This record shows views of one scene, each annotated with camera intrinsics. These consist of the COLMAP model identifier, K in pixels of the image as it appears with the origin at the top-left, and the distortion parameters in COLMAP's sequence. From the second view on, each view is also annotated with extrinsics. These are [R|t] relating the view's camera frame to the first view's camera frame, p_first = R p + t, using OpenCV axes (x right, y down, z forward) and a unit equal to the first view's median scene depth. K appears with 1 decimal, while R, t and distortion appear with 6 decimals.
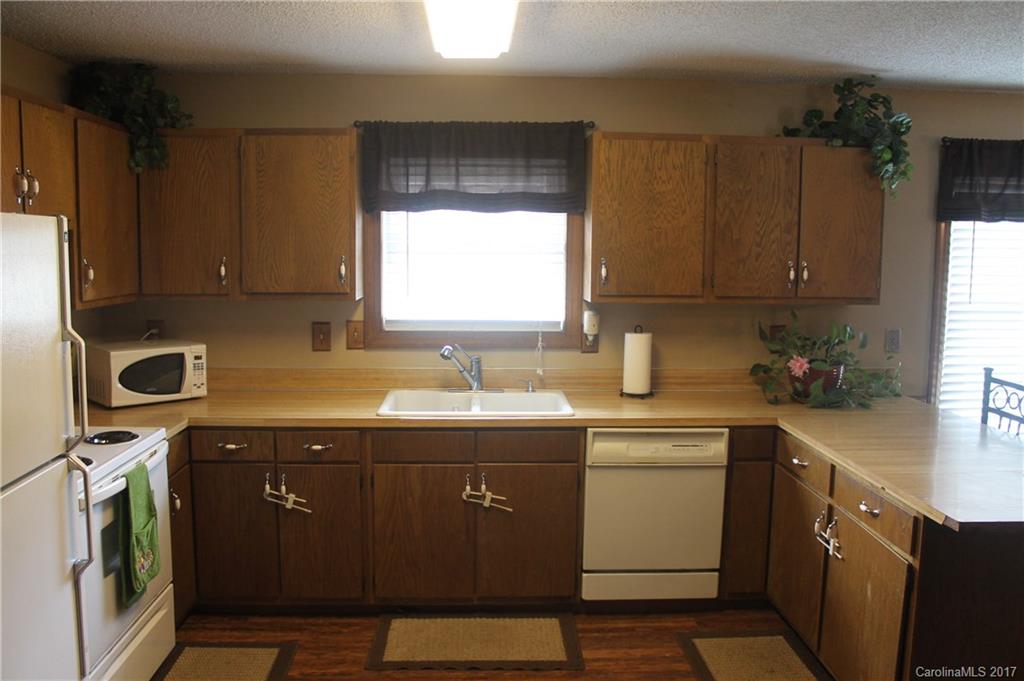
lens RADIAL K [[868.5, 0, 512.0], [0, 868.5, 340.5], [0, 0, 1]] dist [-0.198107, 0.261682]
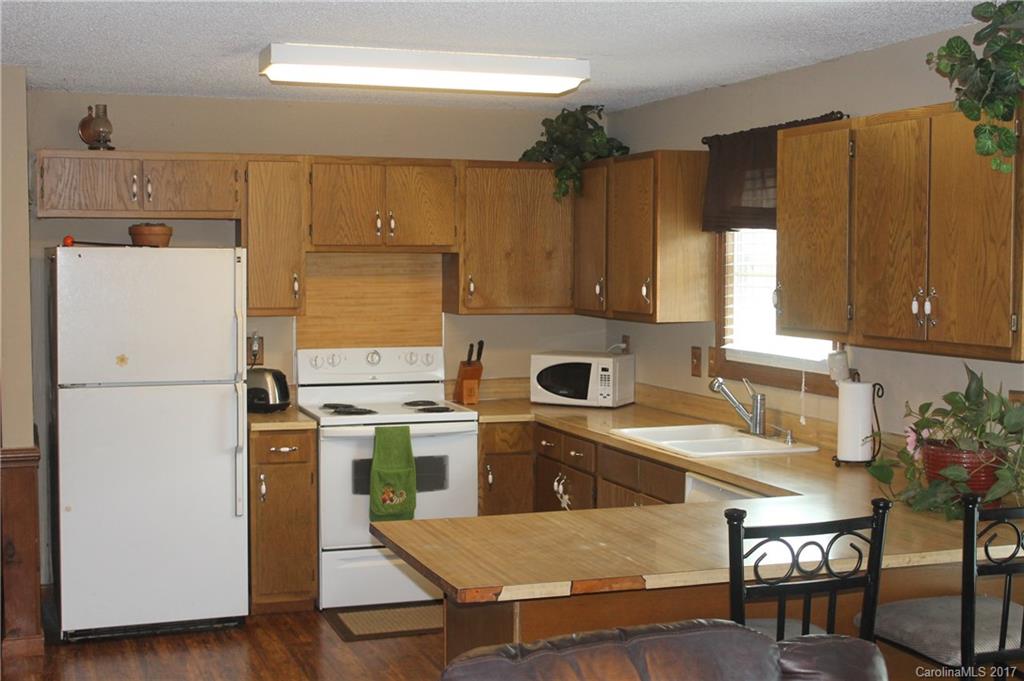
lens RADIAL K [[1436.9, 0, 512.0], [0, 1436.9, 340.5], [0, 0, 1]] dist [0.011173, 0.009064]
pose [[0.269916, 0.046357, -0.961767, 1.351580], [-0.104891, 0.994312, 0.018489, -0.038098], [0.957154, 0.095890, 0.273243, 0.379522]]
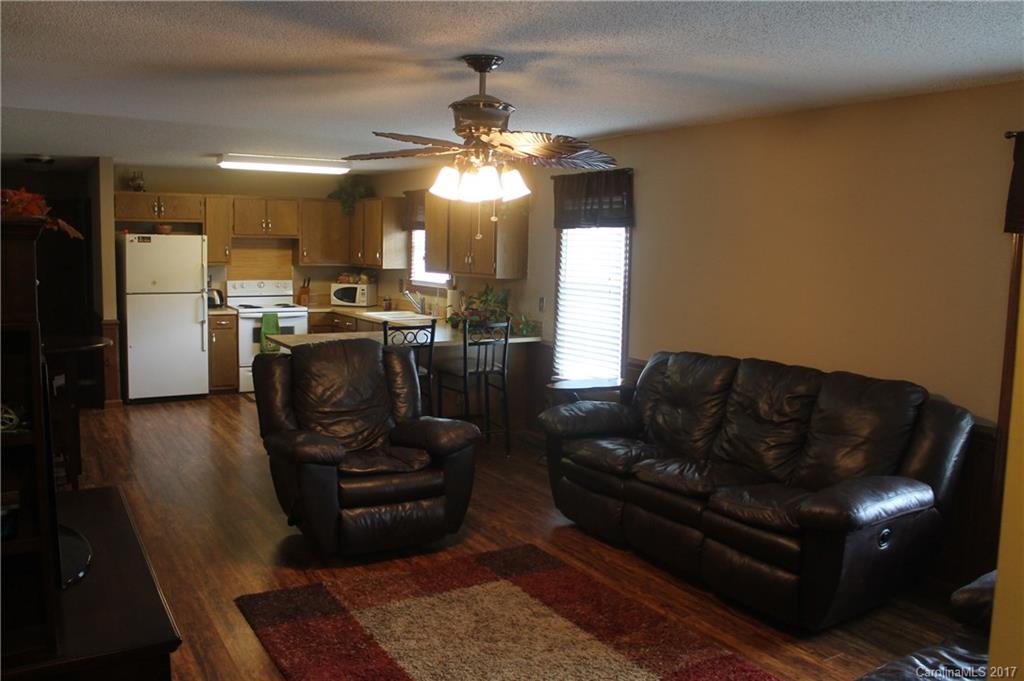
lens RADIAL K [[868.5, 0, 512.0], [0, 868.5, 340.5], [0, 0, 1]] dist [-0.198107, 0.261682]
pose [[0.454741, 0.096377, -0.885394, 2.071410], [-0.113699, 0.992276, 0.049615, -0.008271], [0.883336, 0.078106, 0.462186, 0.225170]]
